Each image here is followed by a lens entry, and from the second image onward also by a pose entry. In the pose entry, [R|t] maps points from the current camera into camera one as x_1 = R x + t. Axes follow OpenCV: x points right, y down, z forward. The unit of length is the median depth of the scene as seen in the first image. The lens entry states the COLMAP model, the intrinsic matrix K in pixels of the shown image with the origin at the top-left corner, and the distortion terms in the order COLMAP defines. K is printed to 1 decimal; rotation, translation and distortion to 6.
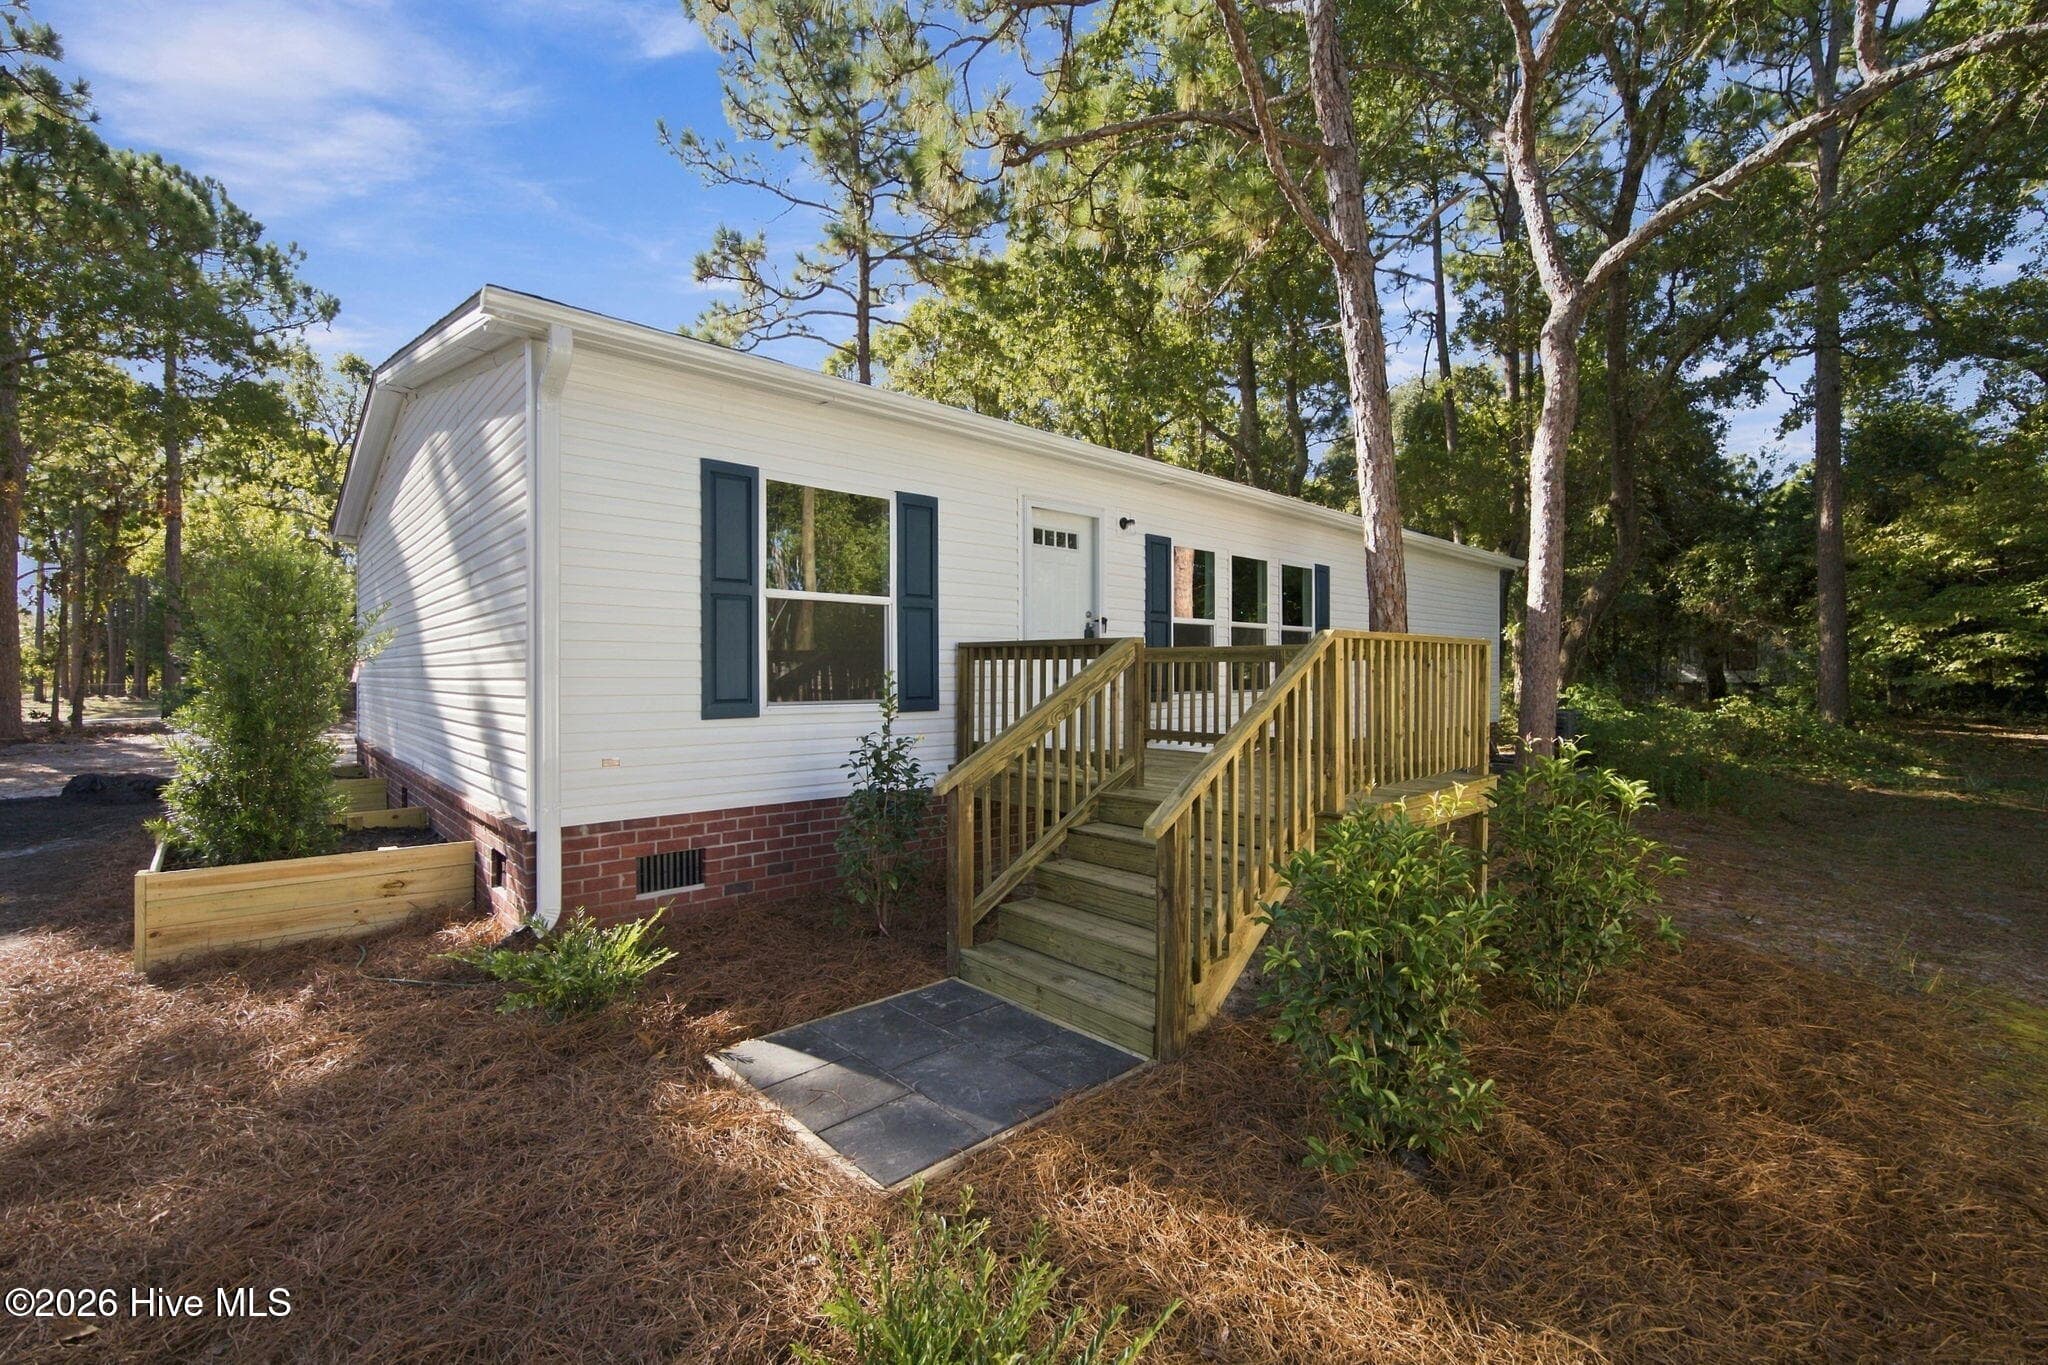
lens RADIAL K [[823.8, 0, 997.9], [0, 823.8, 688.8], [0, 0, 1]] dist [0.013616, 0.000018]
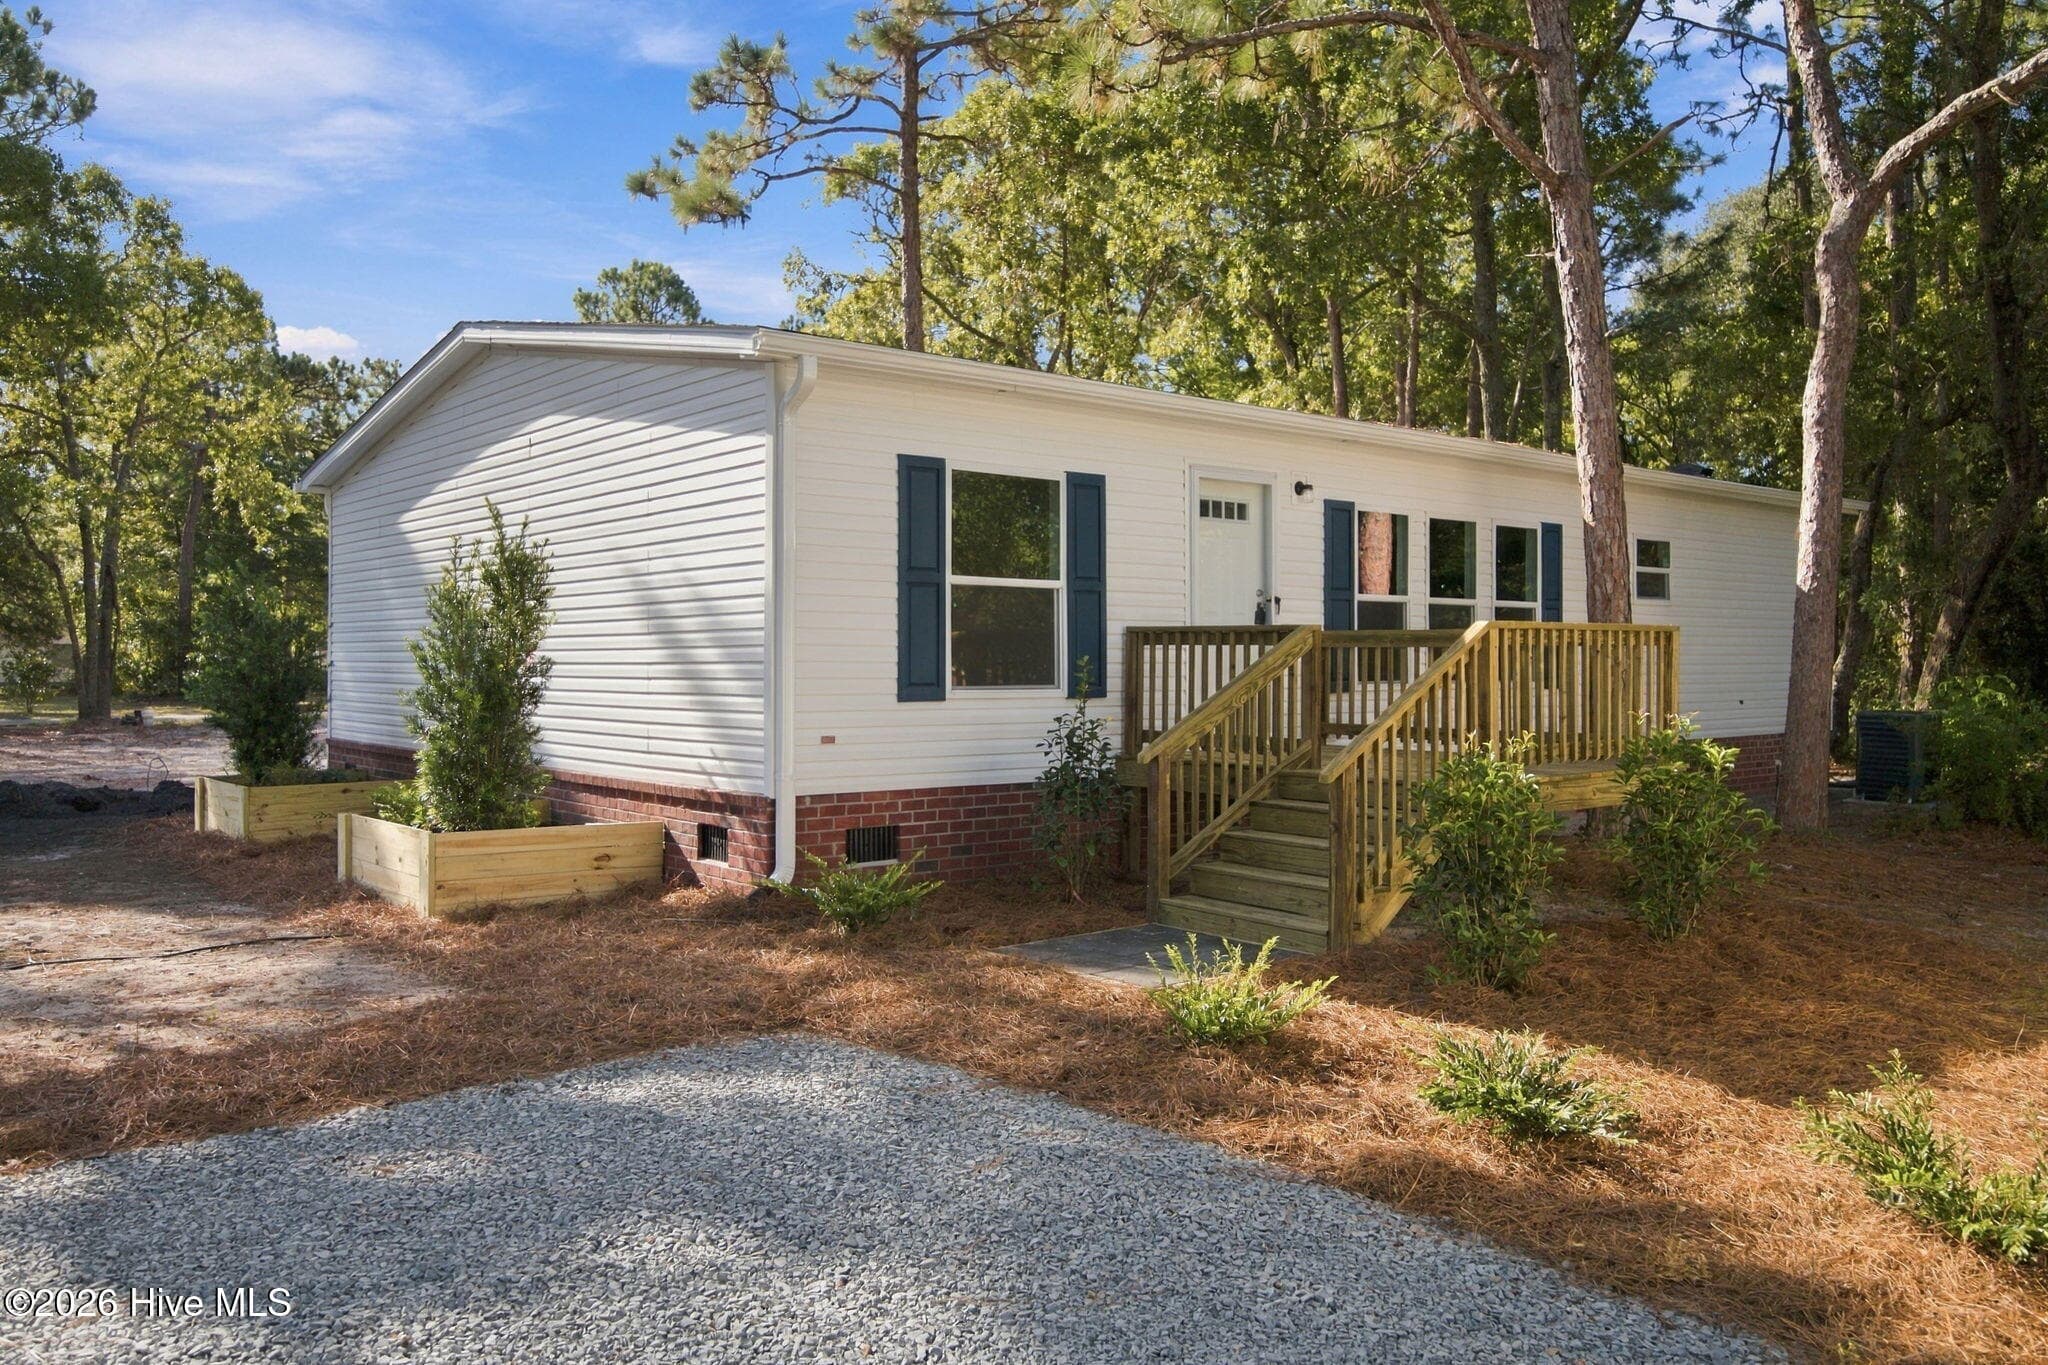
lens RADIAL K [[1491.1, 0, 1024.0], [0, 1491.1, 682.5], [0, 0, 1]] dist [0.005988, 0.004193]
pose [[0.999667, 0.003541, -0.025551, -0.112156], [-0.003703, 0.999973, -0.006294, 0.017698], [0.025528, 0.006386, 0.999654, -0.667974]]
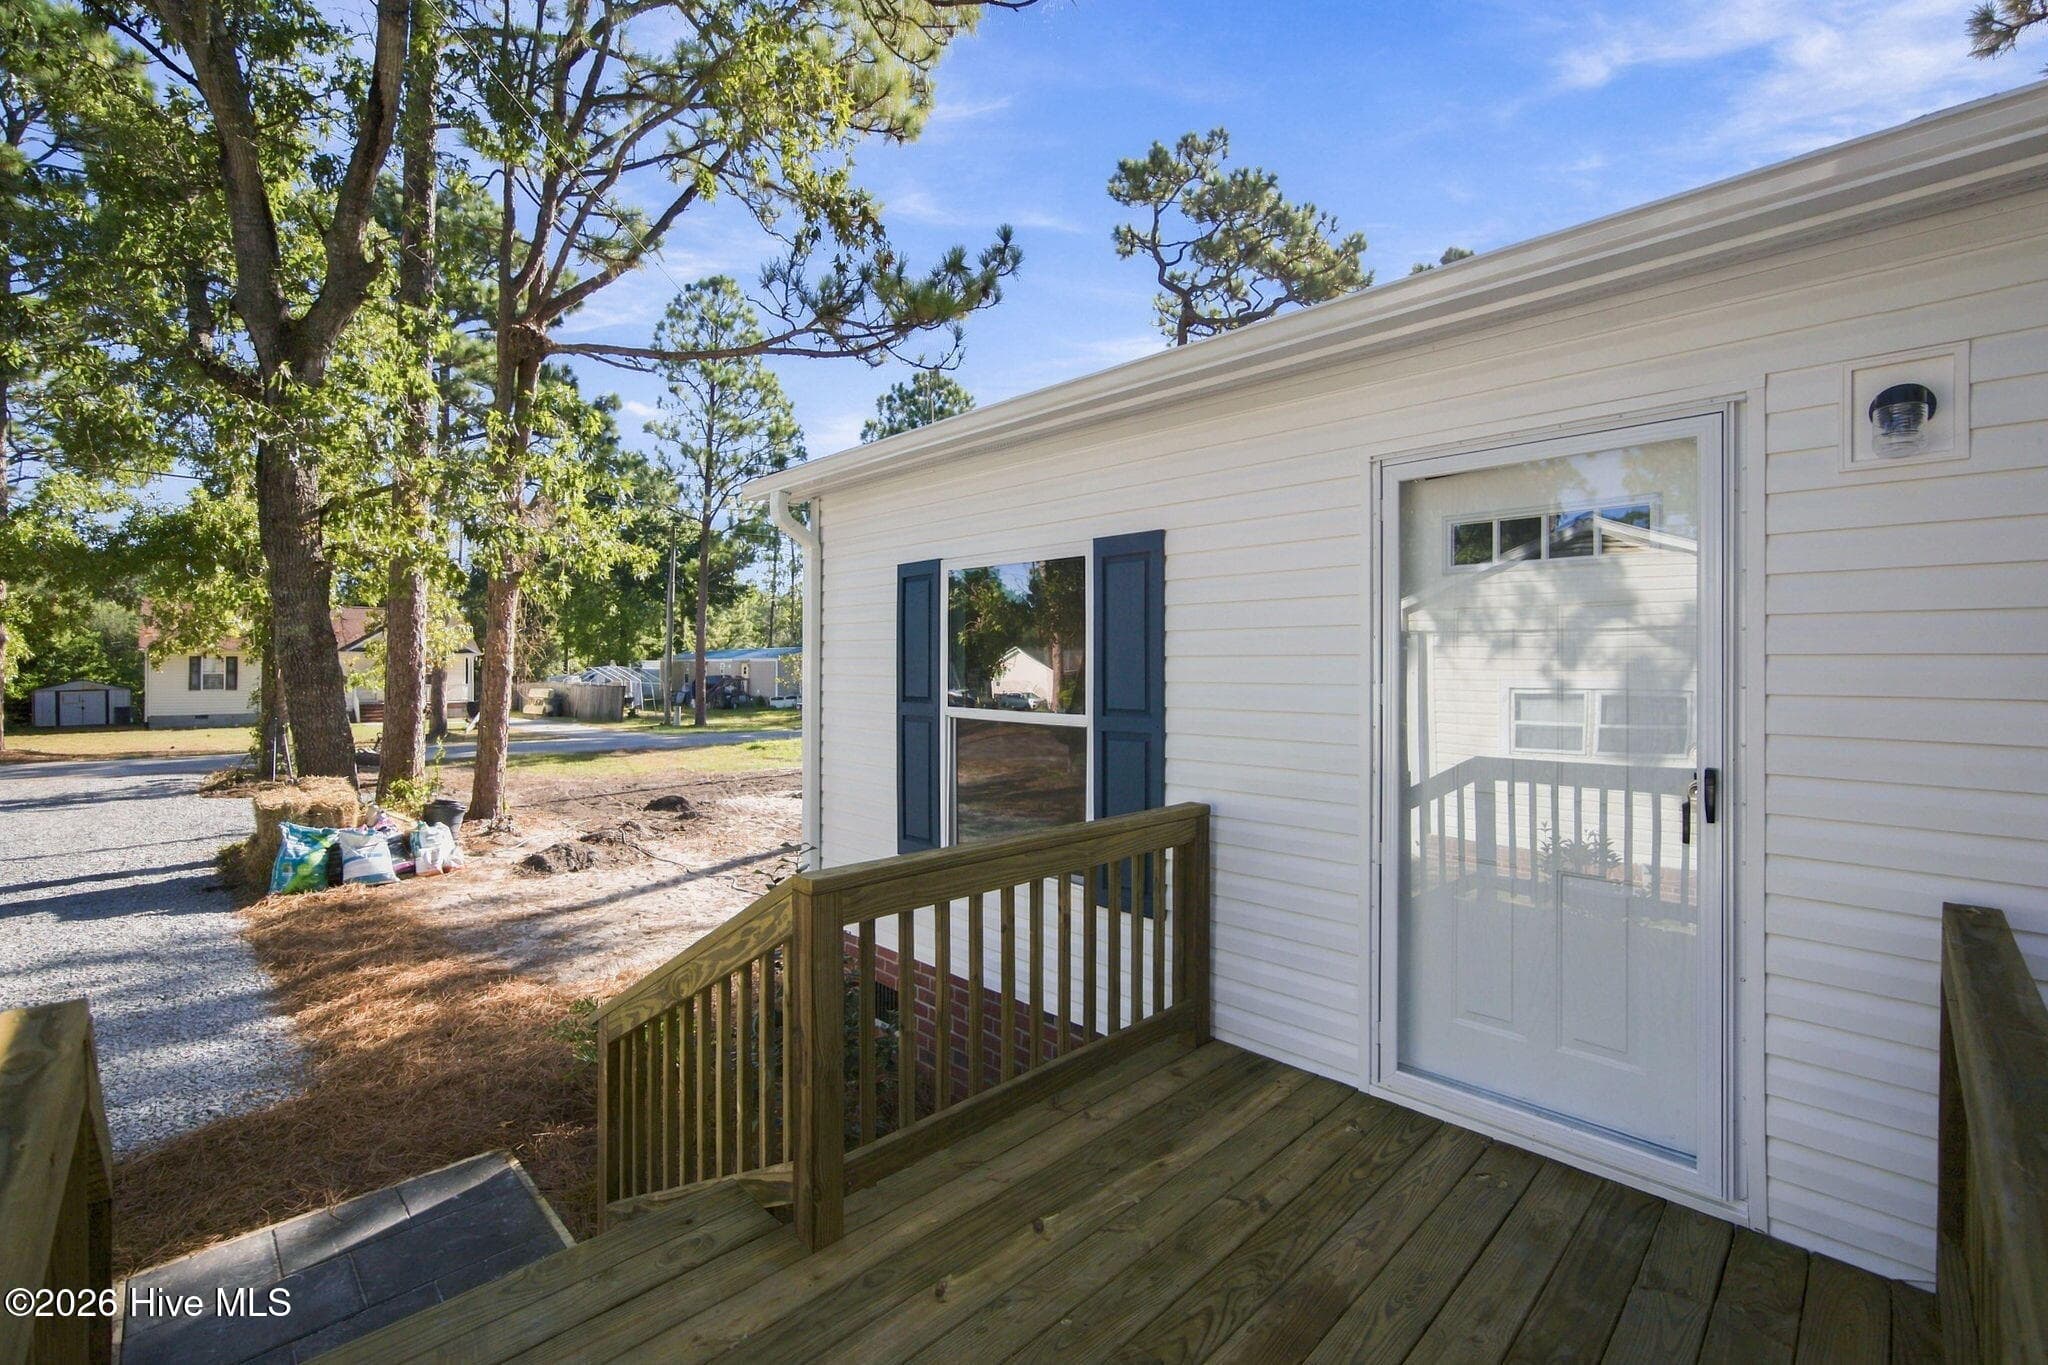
lens RADIAL K [[876.4, 0, 1025.1], [0, 876.4, 662.8], [0, 0, 1]] dist [-0.023392, 0.011439]
pose [[0.058354, 0.010163, -0.998244, 0.454553], [-0.016414, 0.999823, 0.009219, -0.136936], [0.998161, 0.015847, 0.058511, 0.808710]]
